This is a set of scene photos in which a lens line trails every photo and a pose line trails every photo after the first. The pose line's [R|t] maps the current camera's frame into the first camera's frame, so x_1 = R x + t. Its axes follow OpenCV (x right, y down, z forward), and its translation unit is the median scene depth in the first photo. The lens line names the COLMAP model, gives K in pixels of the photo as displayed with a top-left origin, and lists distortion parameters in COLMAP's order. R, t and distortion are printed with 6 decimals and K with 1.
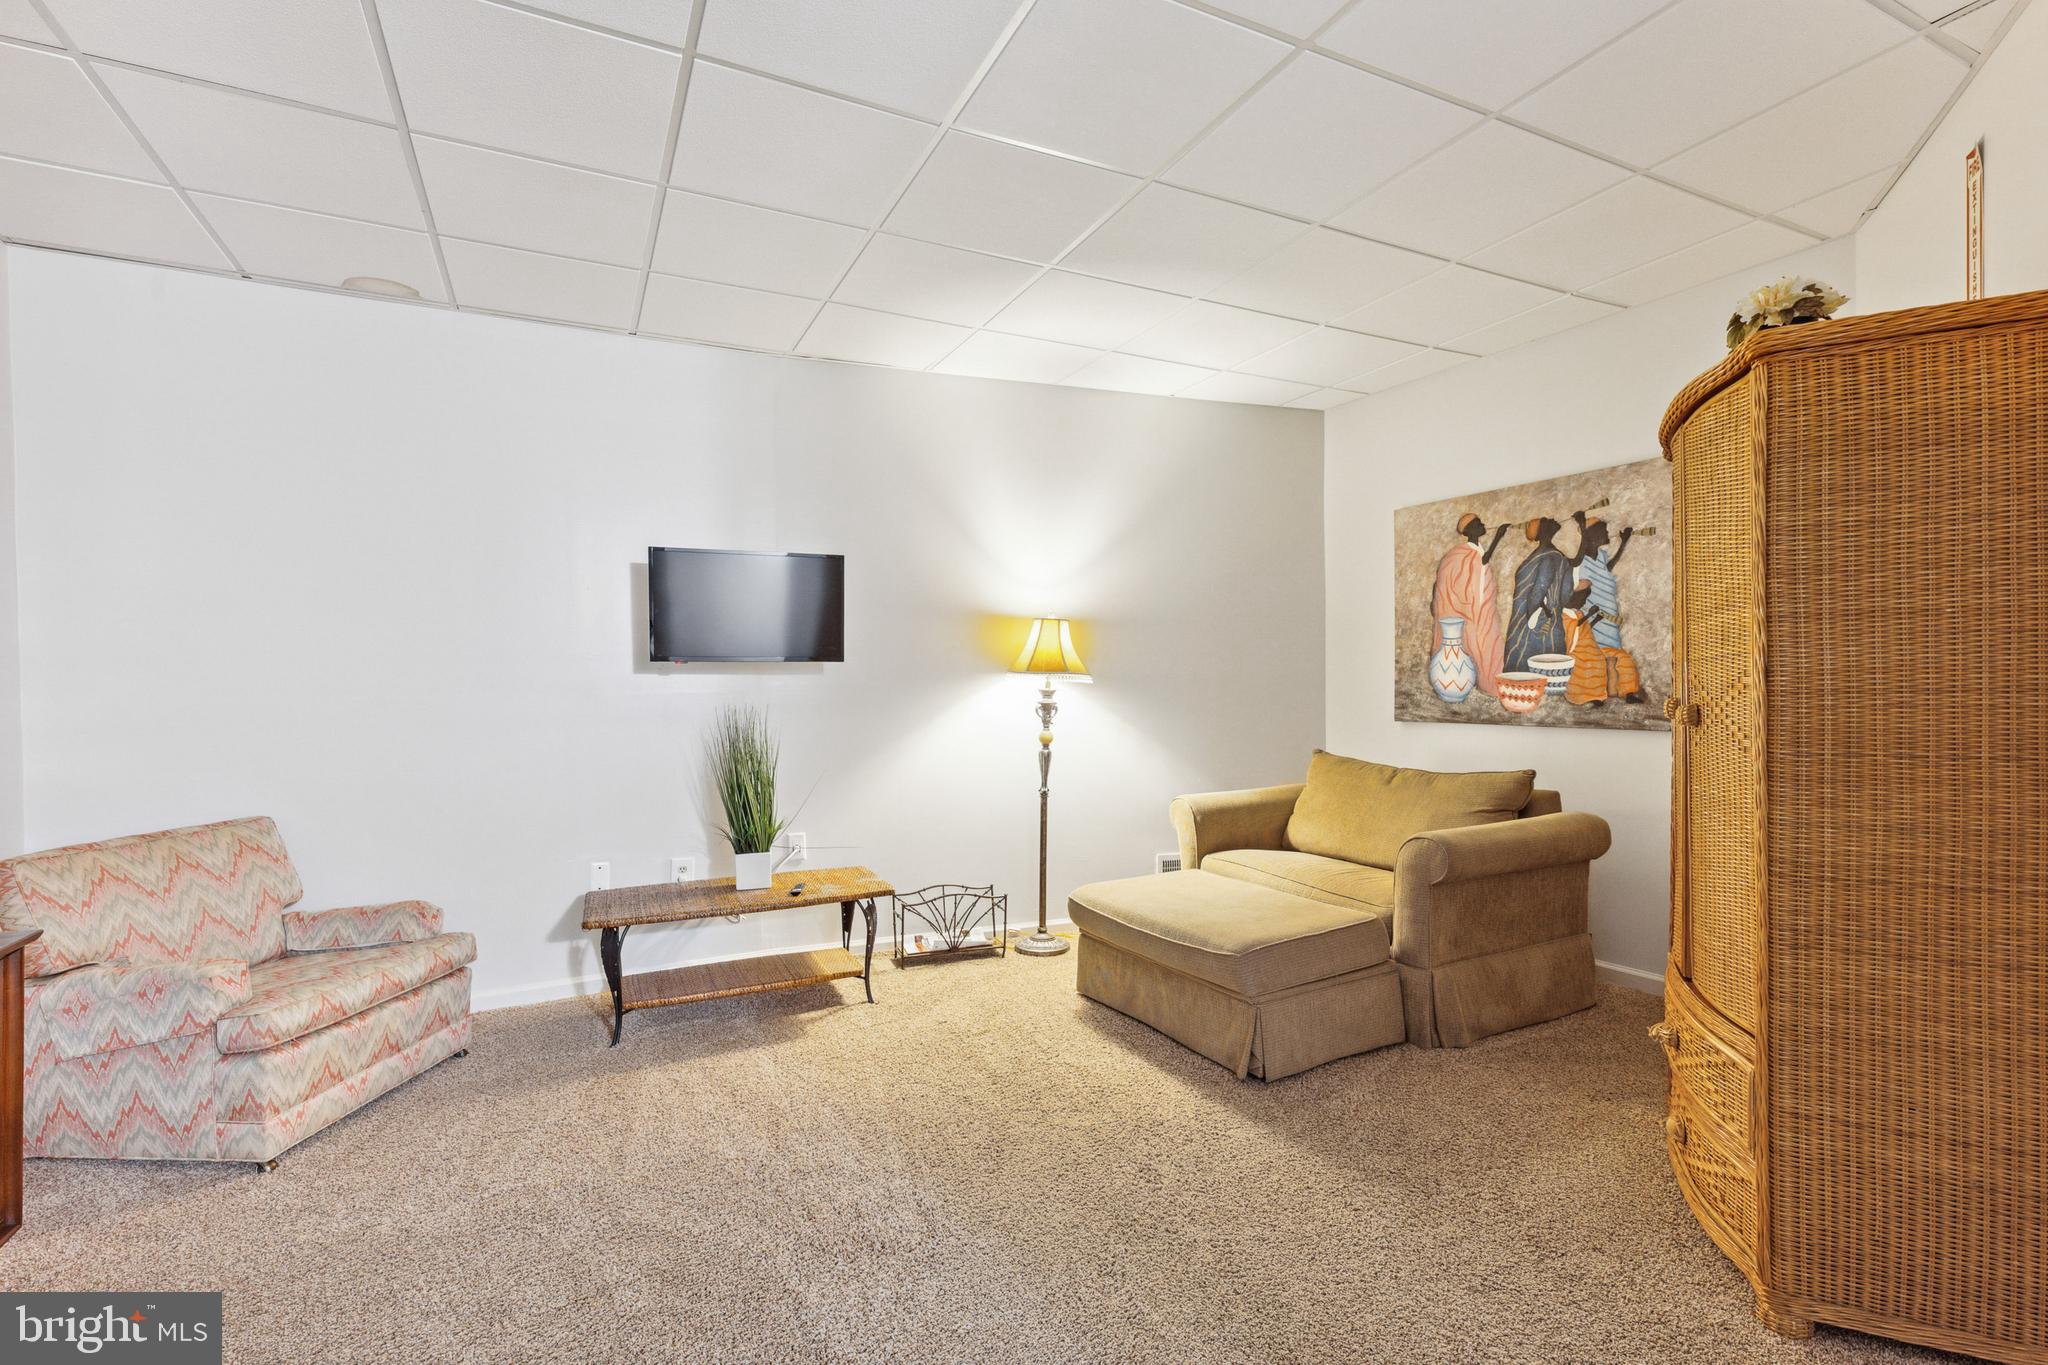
lens RADIAL K [[932.9, 0, 1024.7], [0, 932.9, 691.1], [0, 0, 1]] dist [-0.001420, -0.000576]
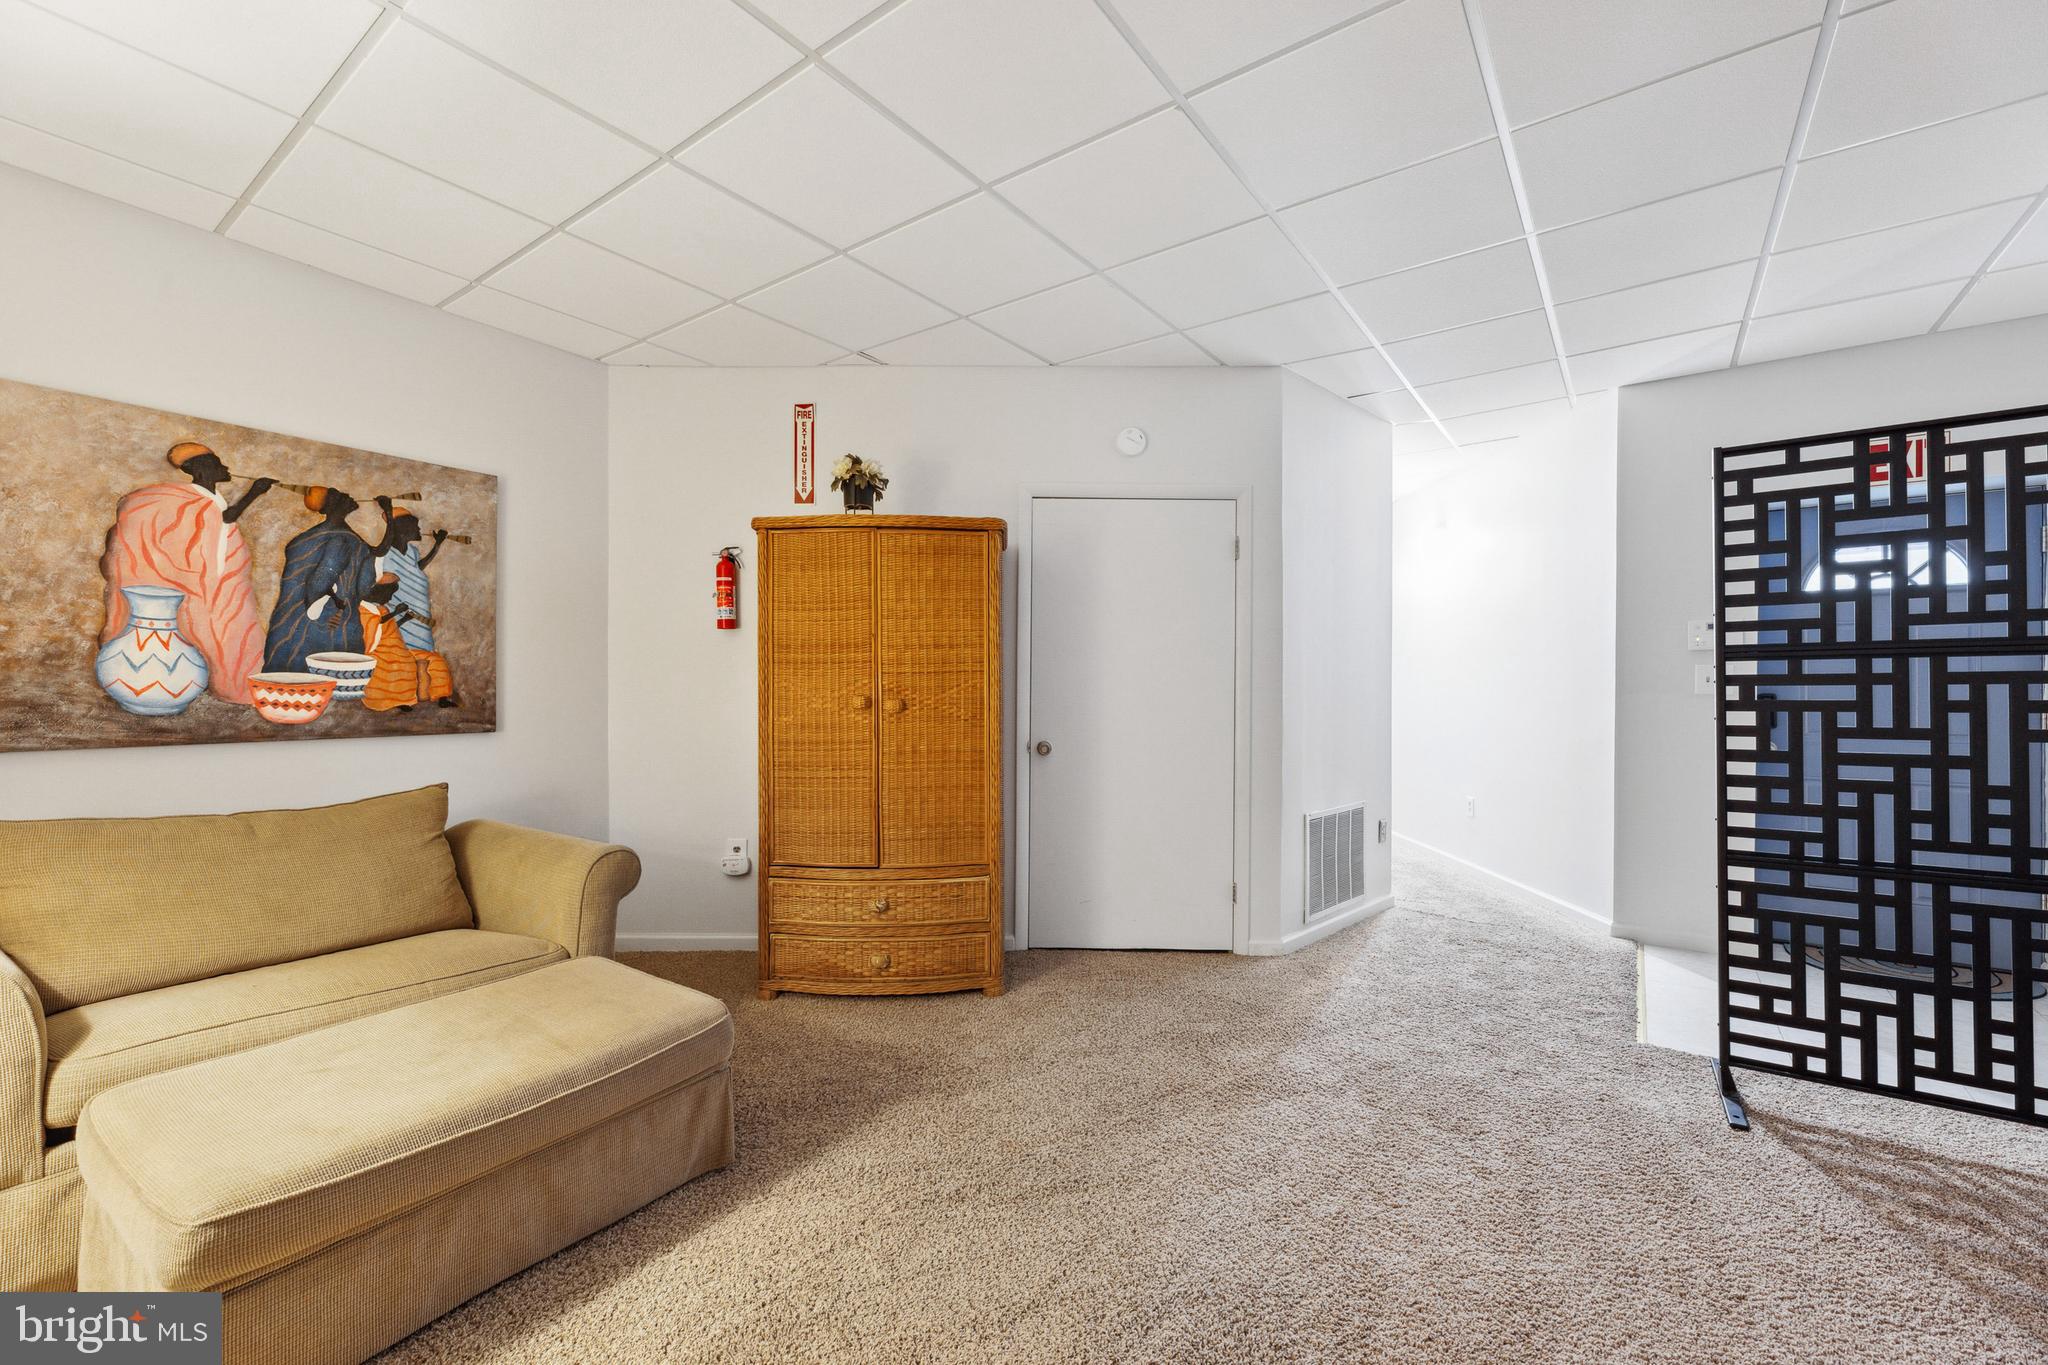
lens RADIAL K [[847.3, 0, 1022.3], [0, 847.3, 680.6], [0, 0, 1]] dist [-0.000557, 0.000288]
pose [[-0.463410, 0.017890, 0.885963, -0.399233], [0.012950, 0.999826, -0.013415, 0.004268], [-0.886049, 0.005257, -0.463562, 0.805548]]
